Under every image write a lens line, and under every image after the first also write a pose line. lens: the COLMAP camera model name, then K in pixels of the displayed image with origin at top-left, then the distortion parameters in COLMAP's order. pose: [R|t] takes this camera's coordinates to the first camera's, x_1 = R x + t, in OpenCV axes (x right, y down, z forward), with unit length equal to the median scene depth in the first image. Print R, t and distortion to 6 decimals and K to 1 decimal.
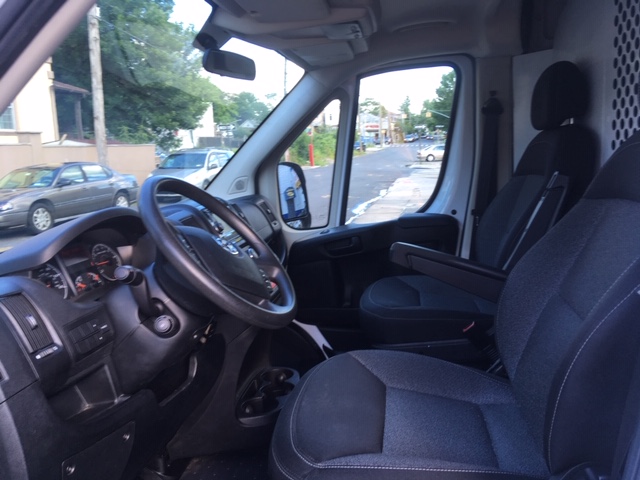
lens RADIAL K [[547.2, 0, 321.5], [0, 547.2, 239.9], [0, 0, 1]] dist [0.084588, -0.127183]
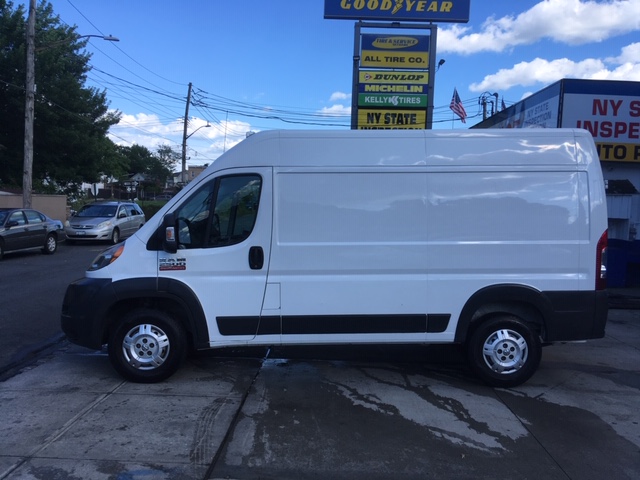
lens RADIAL K [[547.2, 0, 320.3], [0, 547.2, 237.9], [0, 0, 1]] dist [0.084588, -0.127183]
pose [[0.981753, 0.028441, 0.188022, -0.004491], [-0.007712, 0.993894, -0.110069, 0.044824], [-0.190004, 0.106610, 0.975978, -0.263118]]
